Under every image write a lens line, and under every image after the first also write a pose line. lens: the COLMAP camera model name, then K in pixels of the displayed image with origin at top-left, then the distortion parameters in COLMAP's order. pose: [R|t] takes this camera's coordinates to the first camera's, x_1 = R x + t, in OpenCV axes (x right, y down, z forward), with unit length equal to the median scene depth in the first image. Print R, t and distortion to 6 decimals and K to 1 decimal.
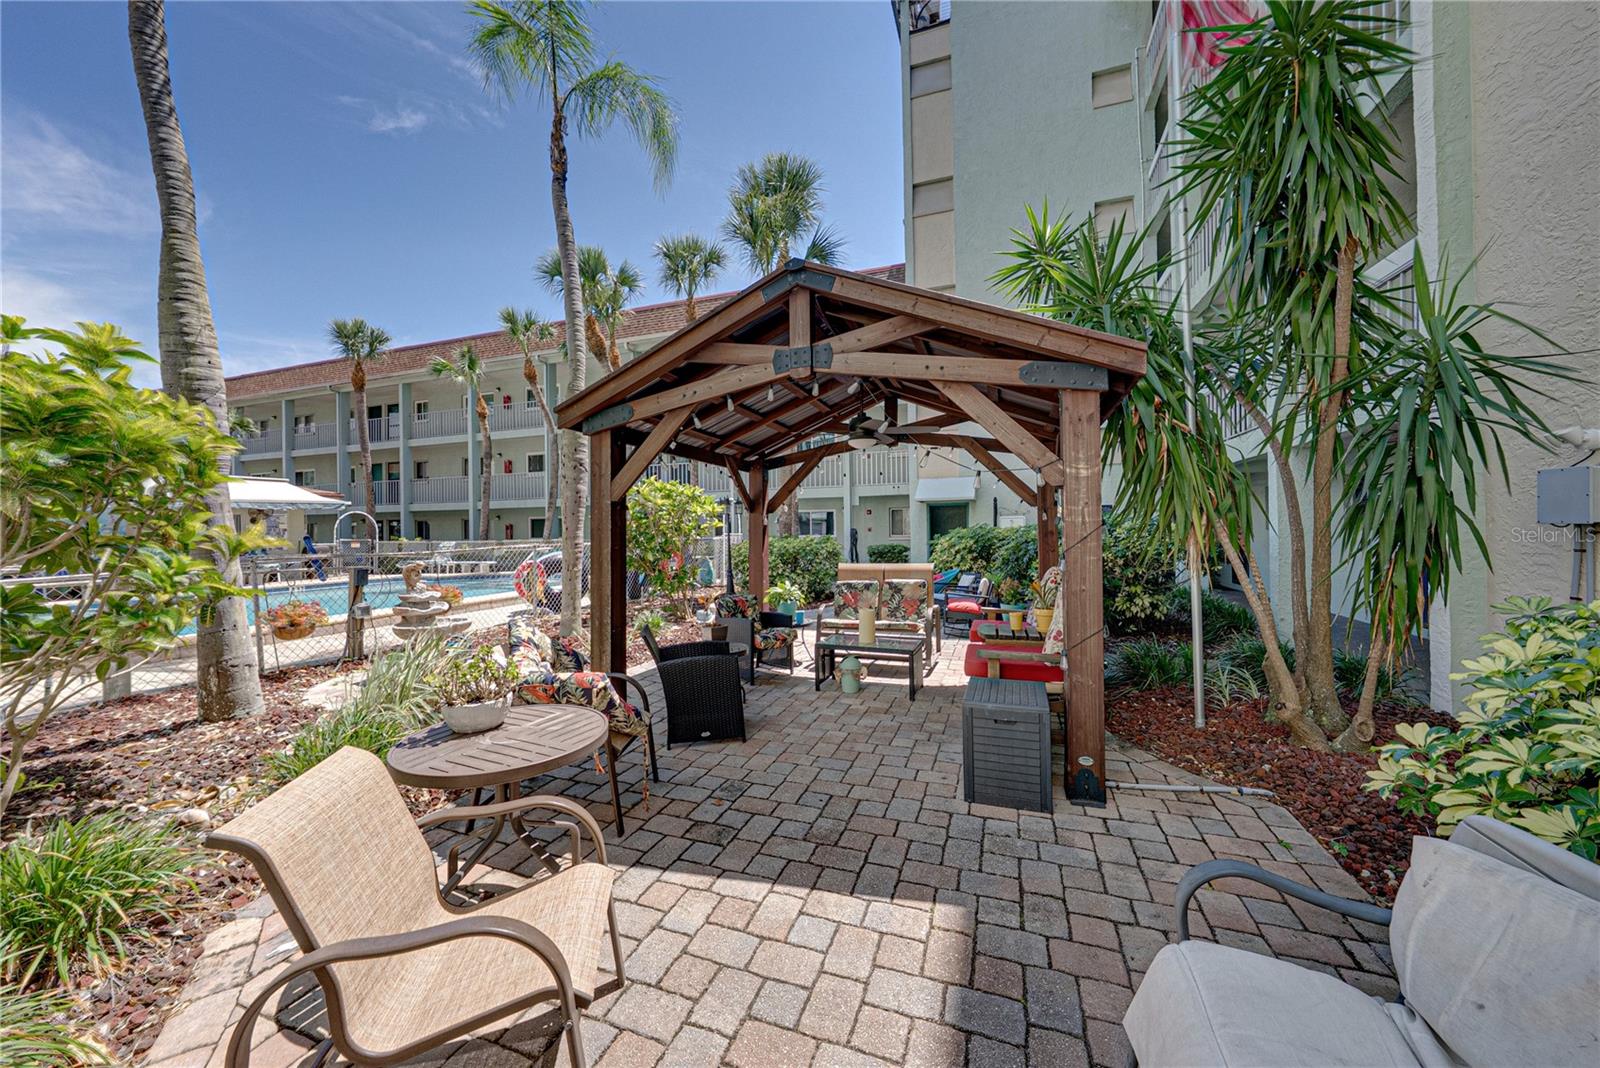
lens RADIAL K [[555.6, 0, 800.0], [0, 555.6, 534.0], [0, 0, 1]] dist [-0.010735, -0.000001]
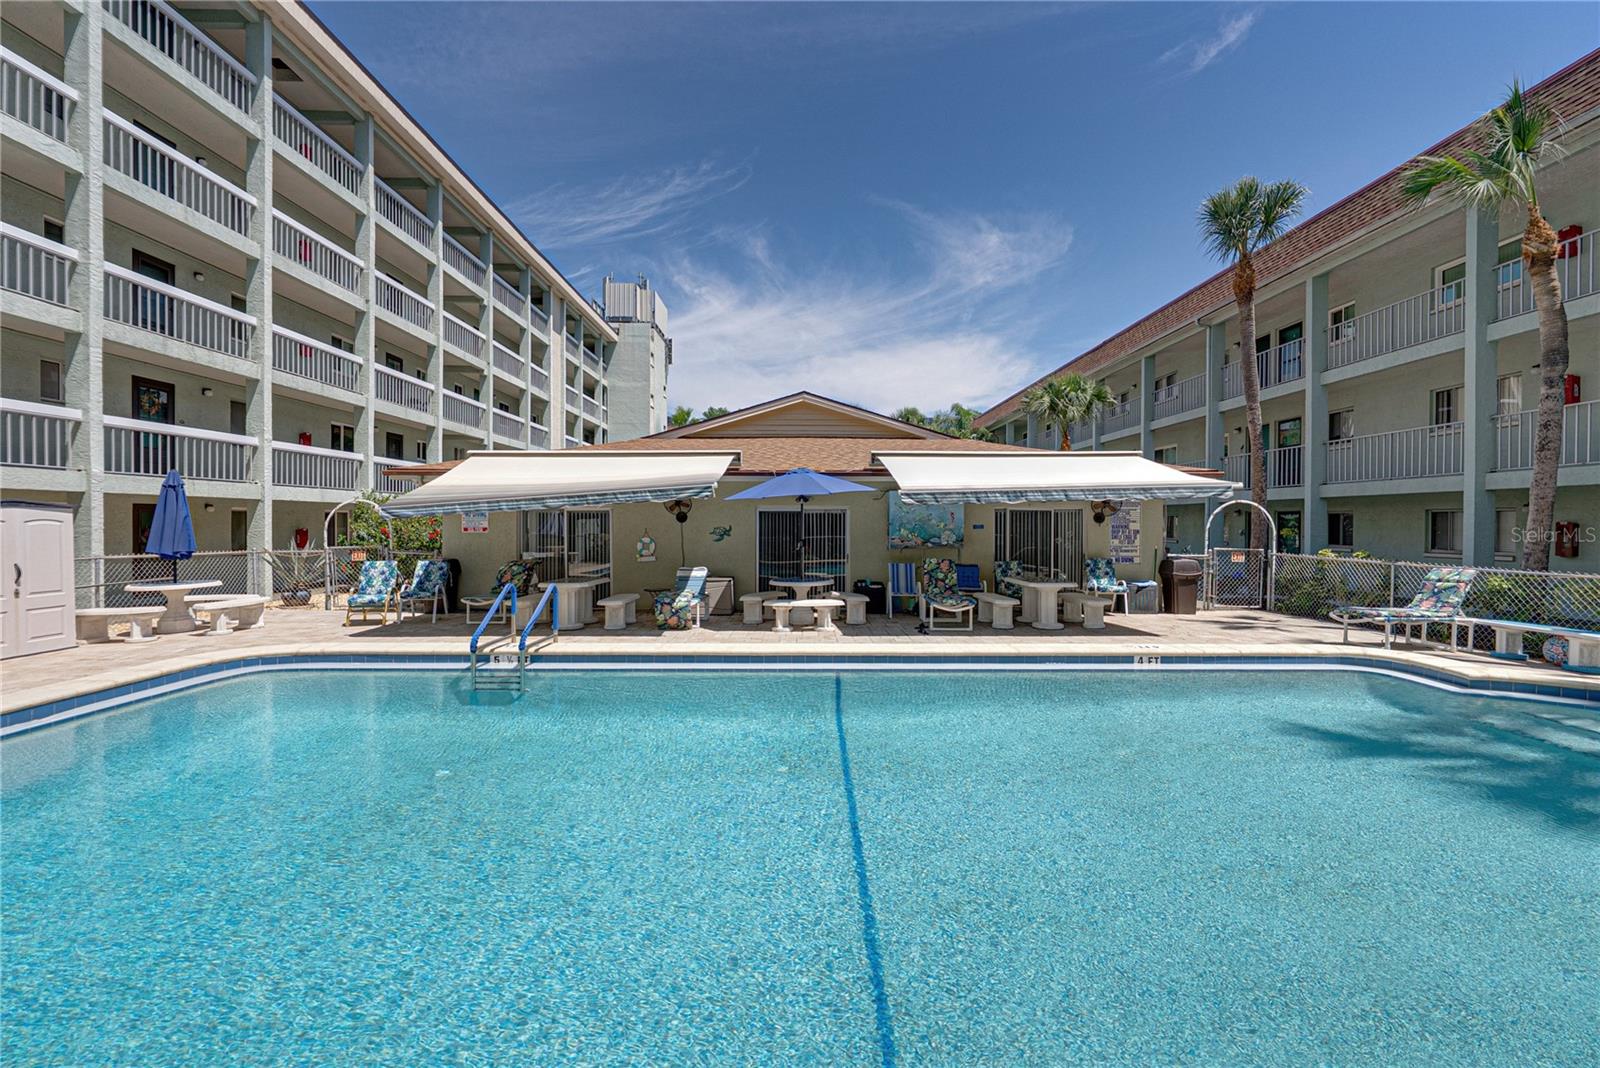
lens RADIAL K [[675.8, 0, 810.0], [0, 675.8, 515.8], [0, 0, 1]] dist [-0.001187, 0.000362]
pose [[0.349941, 0.009737, -0.936721, -0.257965], [-0.022447, 0.999746, 0.002006, -0.013806], [0.936503, 0.020325, 0.350071, 0.284548]]
